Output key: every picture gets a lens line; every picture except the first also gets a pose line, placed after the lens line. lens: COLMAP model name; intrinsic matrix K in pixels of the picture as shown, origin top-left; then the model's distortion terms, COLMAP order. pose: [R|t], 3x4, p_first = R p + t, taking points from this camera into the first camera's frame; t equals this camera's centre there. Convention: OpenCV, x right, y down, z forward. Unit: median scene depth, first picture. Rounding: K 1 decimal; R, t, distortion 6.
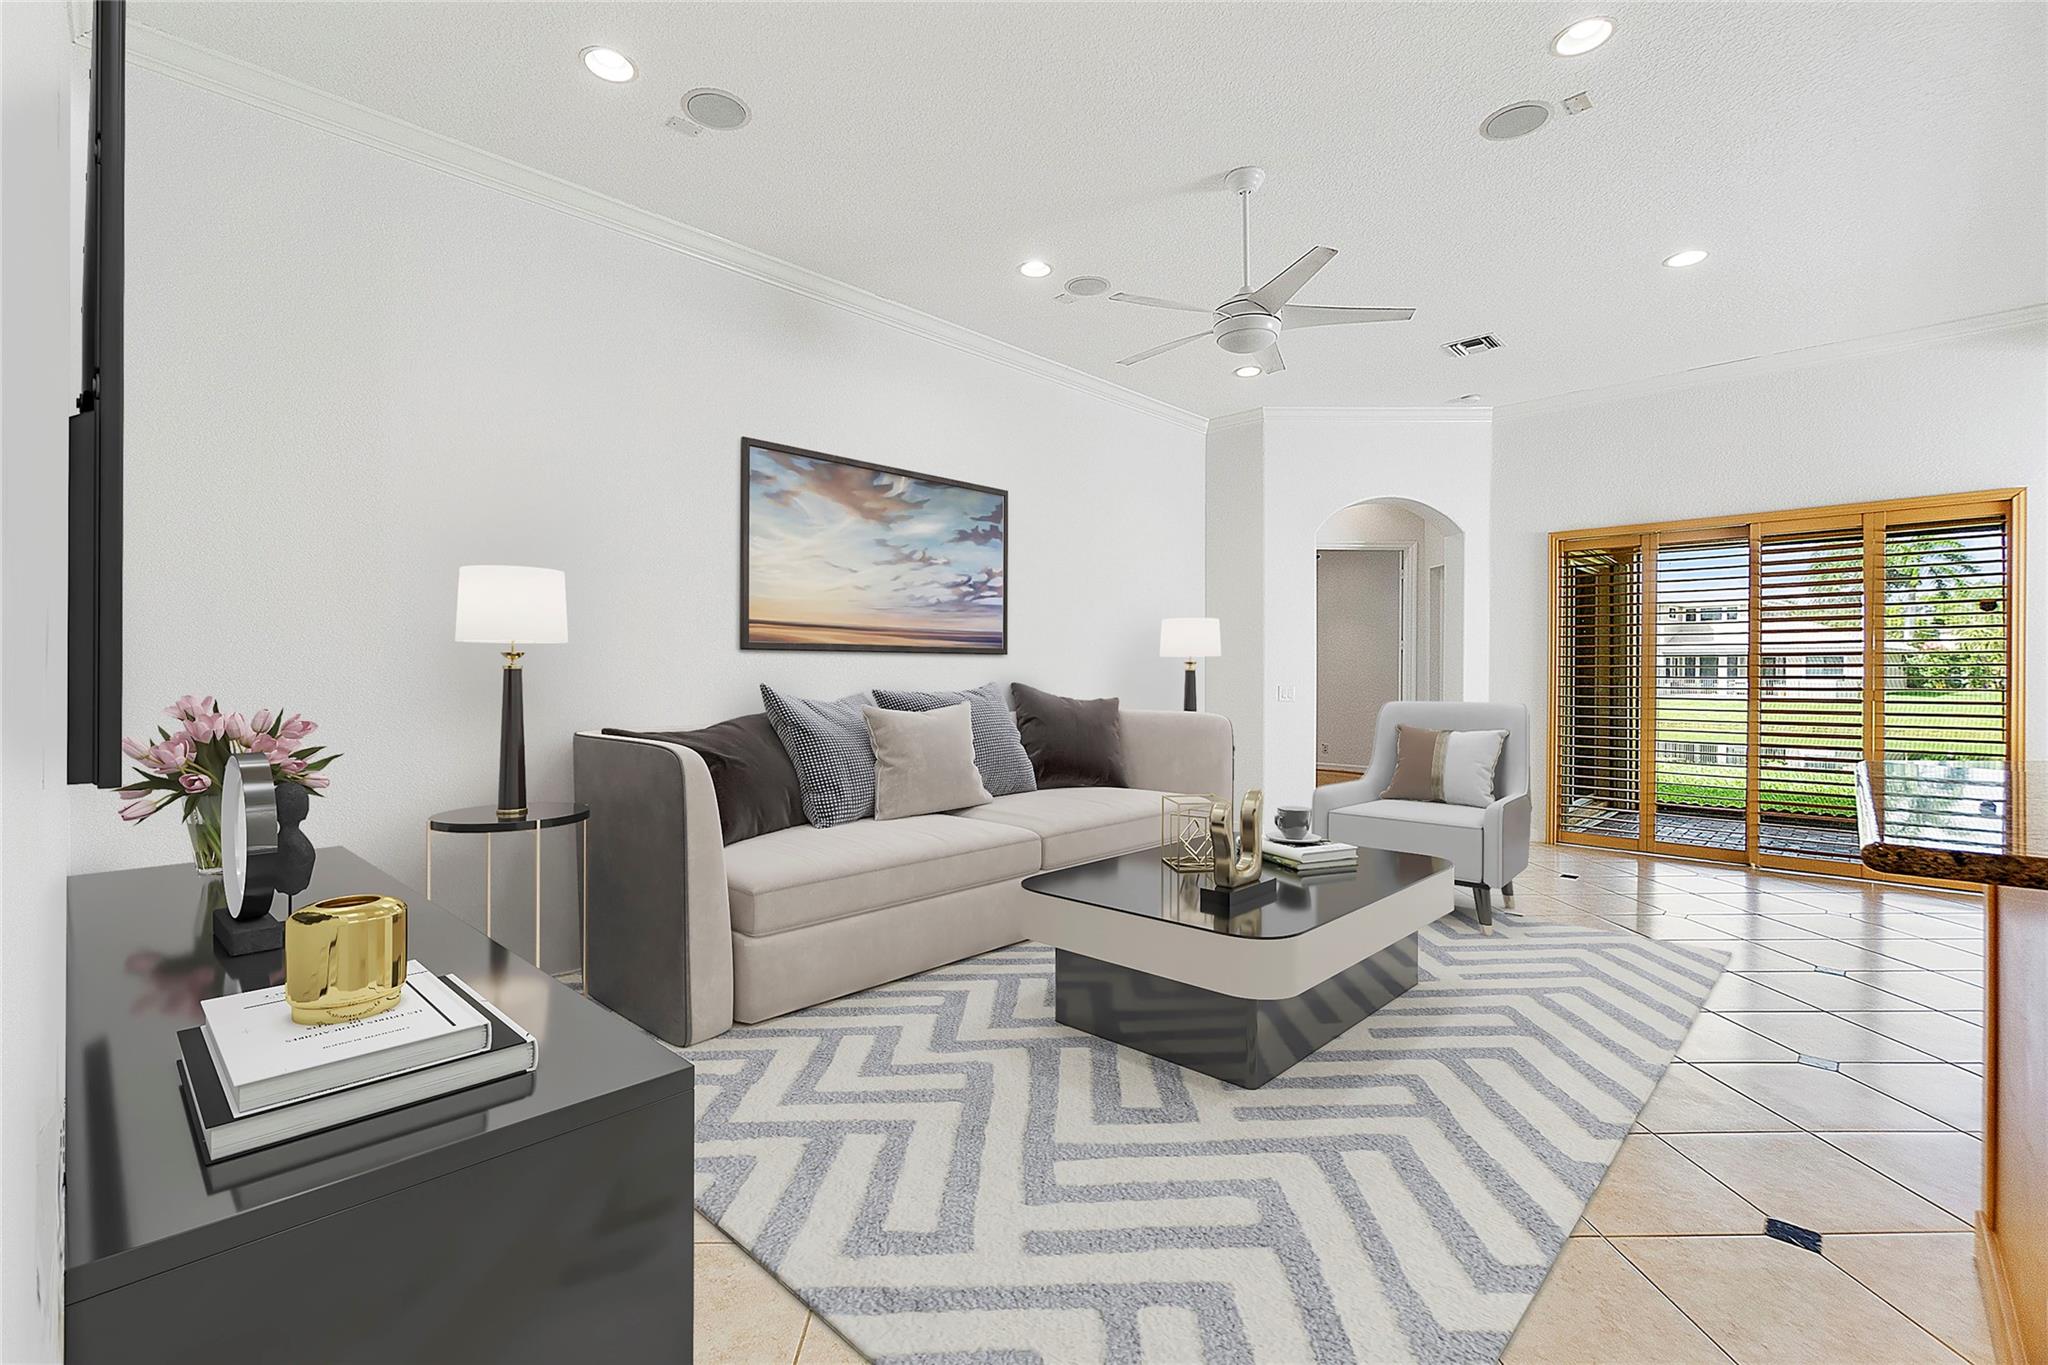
lens RADIAL K [[920.2, 0, 1024.0], [0, 920.2, 682.5], [0, 0, 1]] dist [0.027190, 0.000172]
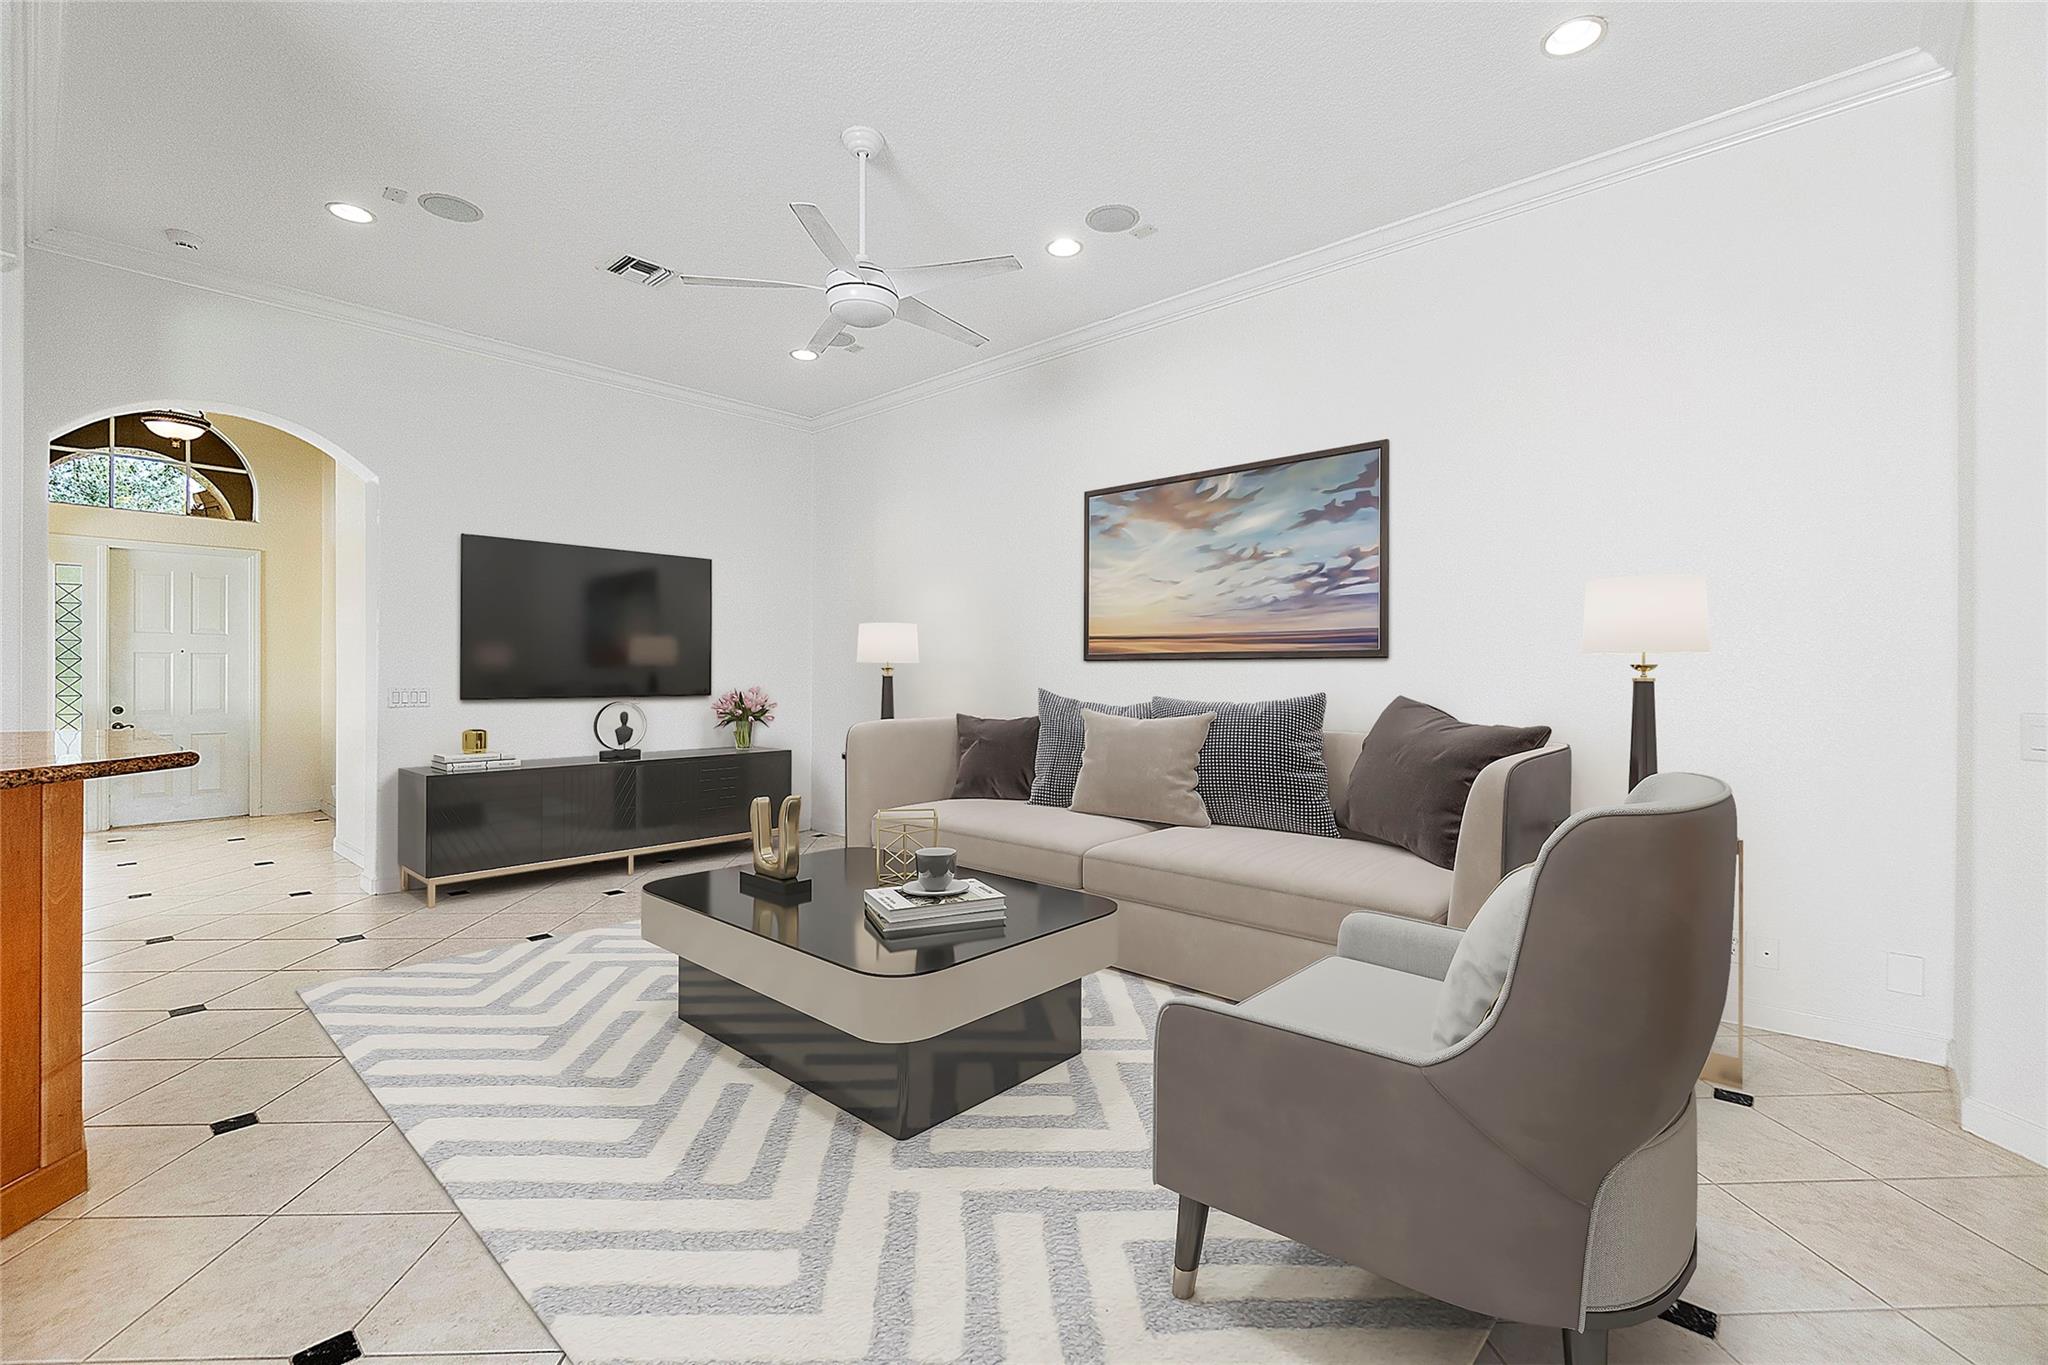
lens RADIAL K [[855.7, 0, 1024.0], [0, 855.7, 682.5], [0, 0, 1]] dist [-0.002630, -0.000303]
pose [[0.034096, 0.006589, -0.999397, 0.755141], [-0.018543, 0.999810, 0.005959, -0.010289], [0.999247, 0.018329, 0.034212, 0.776630]]
